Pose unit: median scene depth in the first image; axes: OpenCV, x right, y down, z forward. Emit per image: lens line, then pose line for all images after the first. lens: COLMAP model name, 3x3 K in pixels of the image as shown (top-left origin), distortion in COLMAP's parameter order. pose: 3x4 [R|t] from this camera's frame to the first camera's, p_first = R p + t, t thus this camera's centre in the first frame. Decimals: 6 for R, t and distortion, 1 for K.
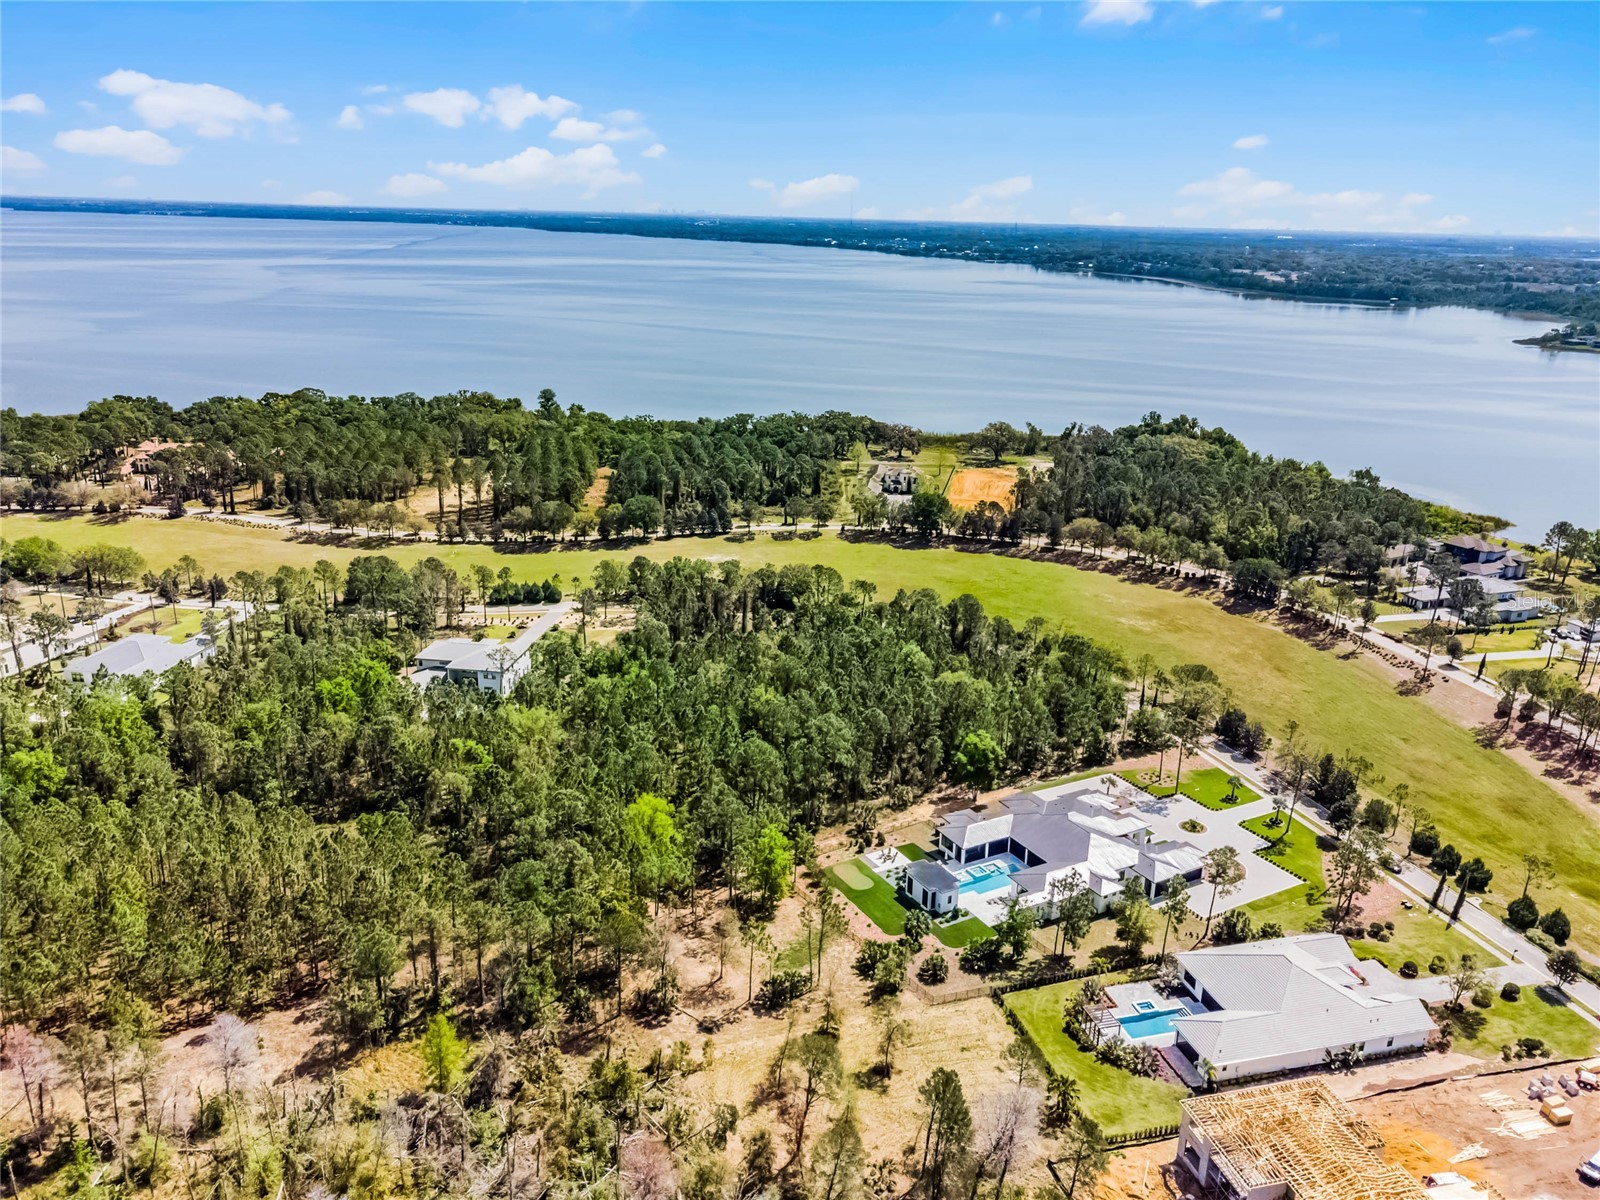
lens RADIAL K [[1208.6, 0, 799.9], [0, 1208.6, 591.8], [0, 0, 1]] dist [0.001528, 0.019594]
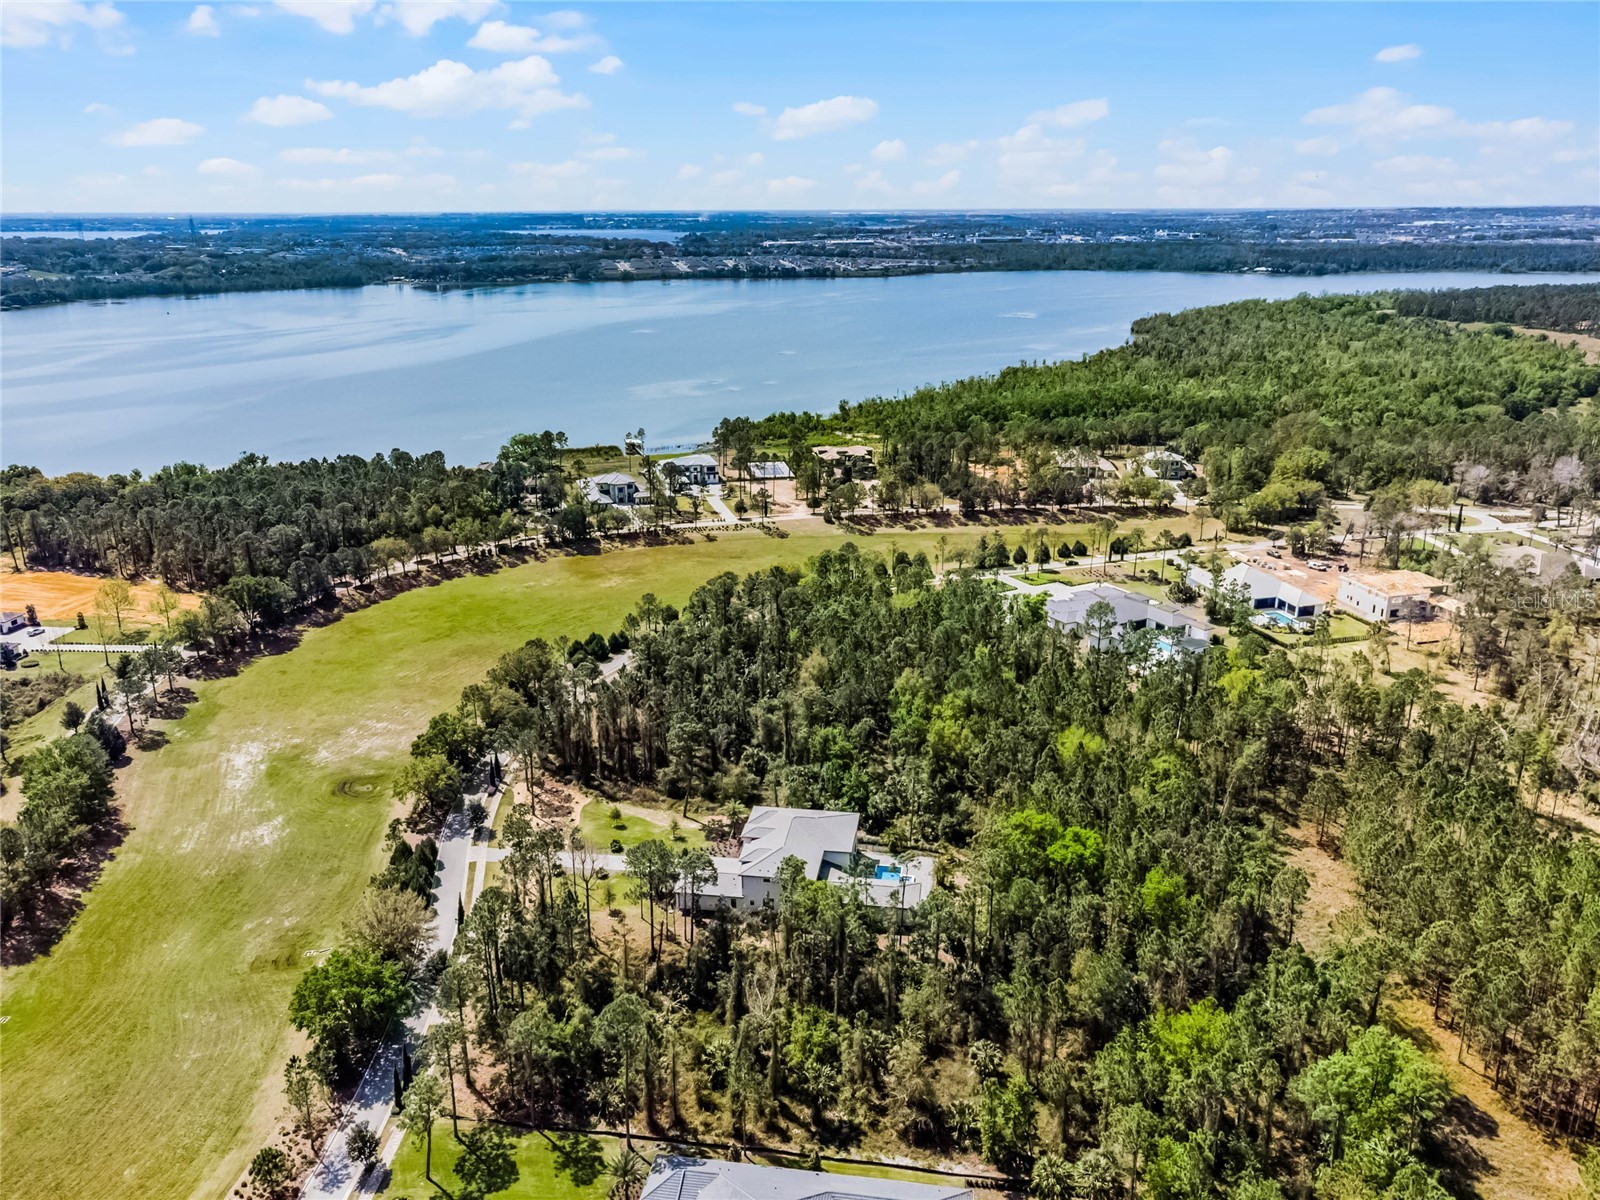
lens RADIAL K [[1208.6, 0, 799.8], [0, 1208.6, 598.3], [0, 0, 1]] dist [0.001528, 0.019594]
pose [[0.017503, -0.332308, 0.943008, -0.526088], [0.303123, 0.900529, 0.311712, -0.175436], [-0.952791, 0.280392, 0.116492, 0.512182]]
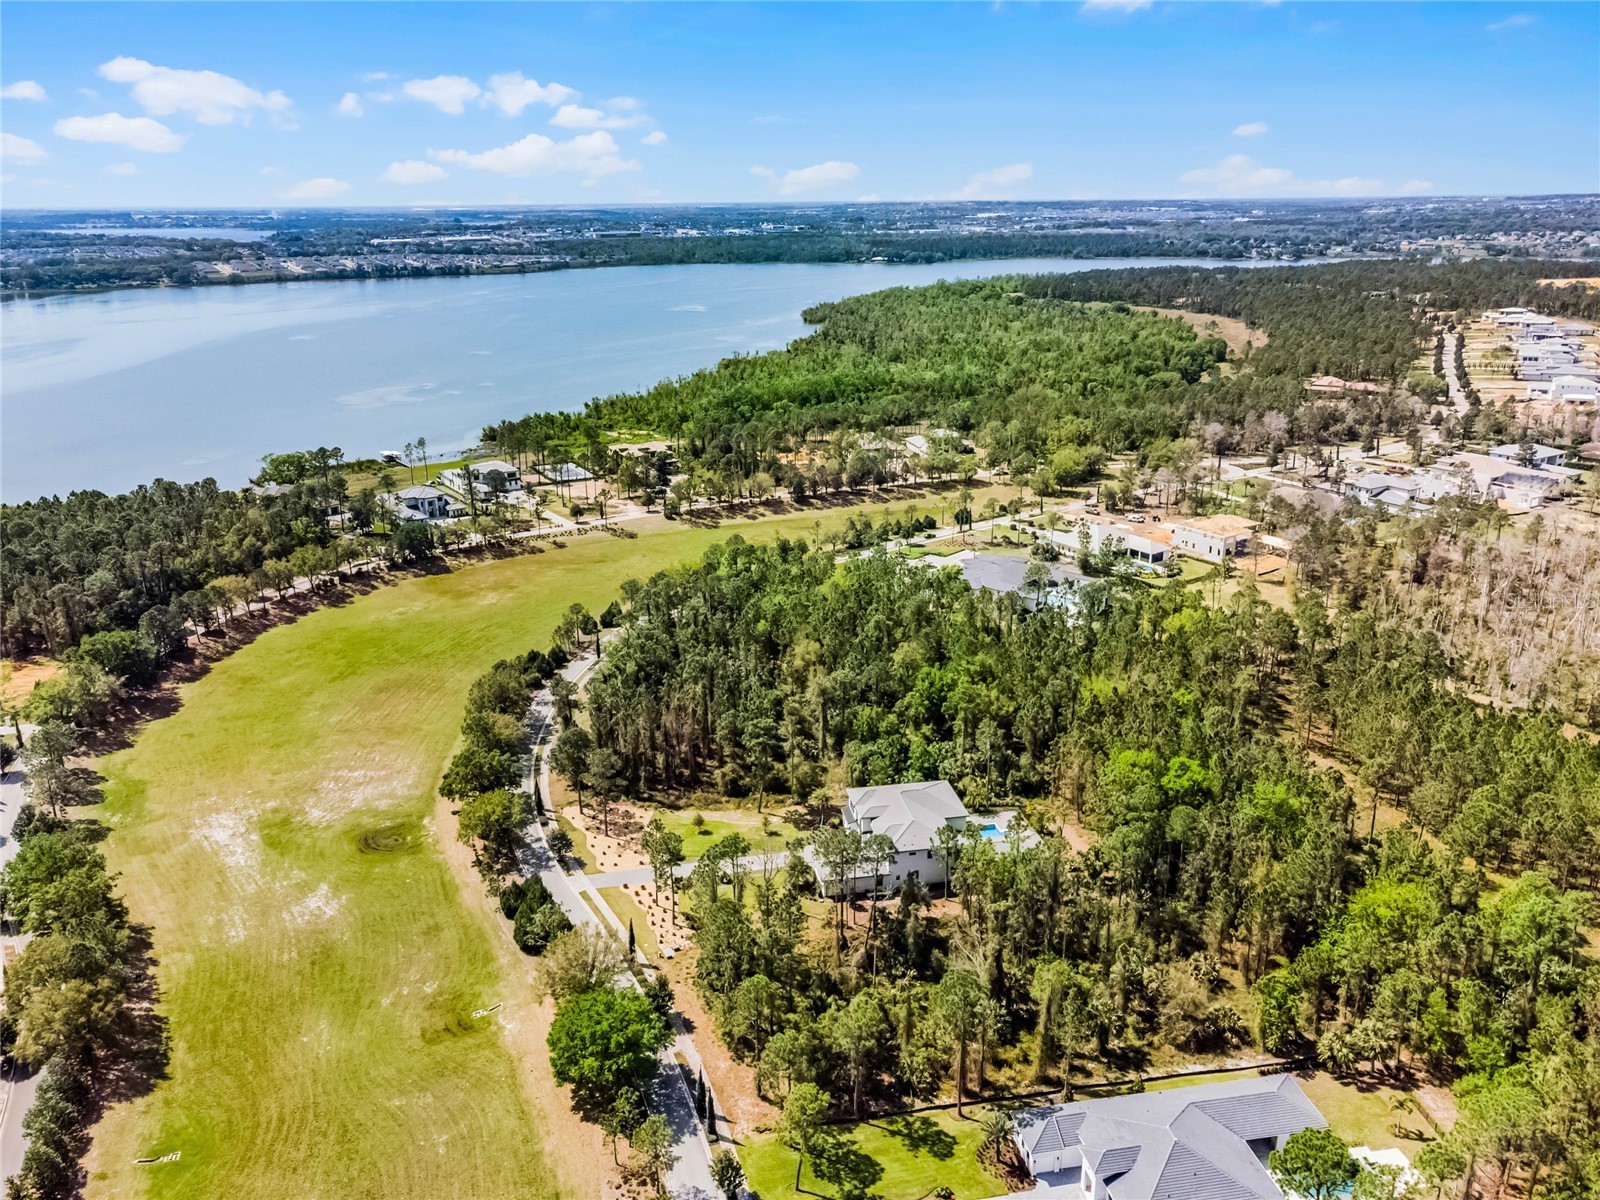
lens RADIAL K [[1208.6, 0, 800.7], [0, 1208.6, 599.8], [0, 0, 1]] dist [0.001528, 0.019594]
pose [[-0.303931, -0.321660, 0.896750, -0.511355], [0.285649, 0.867204, 0.407875, -0.224617], [-0.908862, 0.380122, -0.171689, 0.667457]]
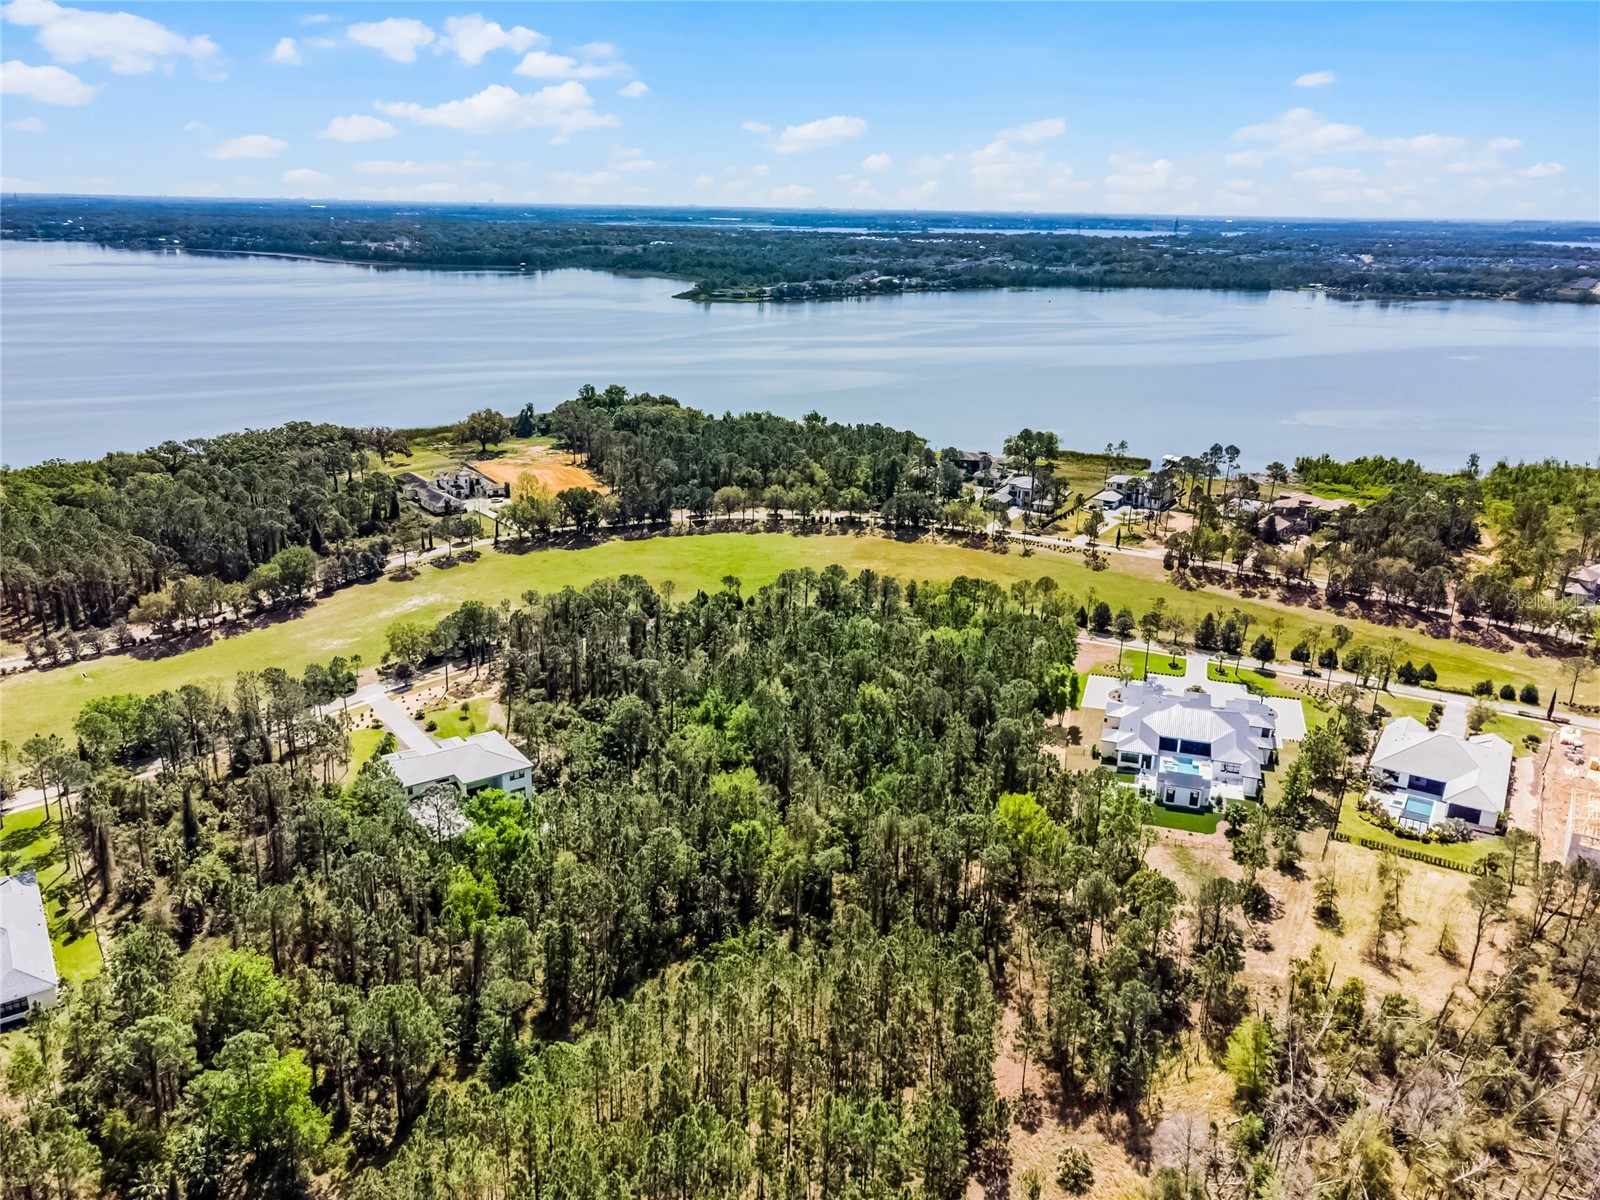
lens RADIAL K [[1208.6, 0, 800.5], [0, 1208.6, 594.2], [0, 0, 1]] dist [0.001528, 0.019594]
pose [[0.732734, -0.221406, 0.643490, -0.349651], [0.205116, 0.973473, 0.101381, -0.052999], [-0.648867, 0.057705, 0.758711, 0.139585]]
